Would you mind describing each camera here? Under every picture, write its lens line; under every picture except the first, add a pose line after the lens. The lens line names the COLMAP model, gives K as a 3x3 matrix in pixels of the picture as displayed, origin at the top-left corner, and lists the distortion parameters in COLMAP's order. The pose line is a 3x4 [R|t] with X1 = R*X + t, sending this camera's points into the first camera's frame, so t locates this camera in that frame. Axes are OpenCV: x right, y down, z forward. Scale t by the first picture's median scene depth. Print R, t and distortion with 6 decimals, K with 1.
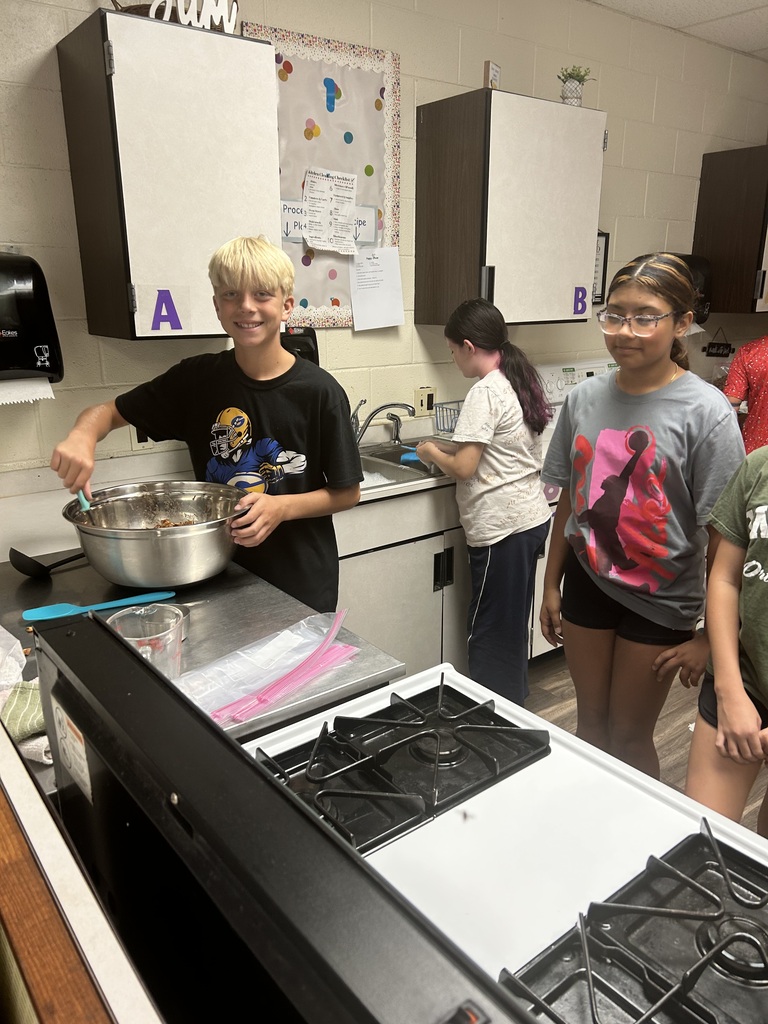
lens RADIAL K [[778.4, 0, 384.0], [0, 778.4, 512.0], [0, 0, 1]] dist [0.079642, -0.110547]
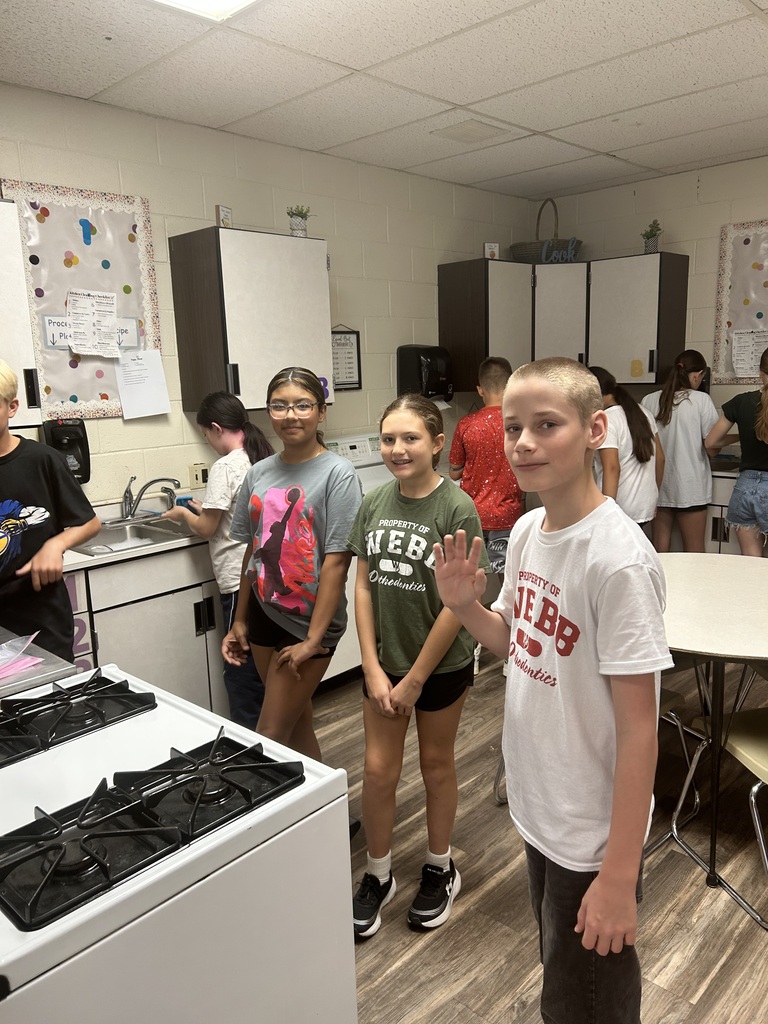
lens RADIAL K [[785.2, 0, 384.0], [0, 785.2, 512.0], [0, 0, 1]] dist [0.055616, -0.068775]
pose [[0.988432, -0.058959, 0.139732, 0.182431], [0.072407, 0.993012, -0.093191, 0.046813], [-0.133262, 0.102231, 0.985794, -0.216200]]
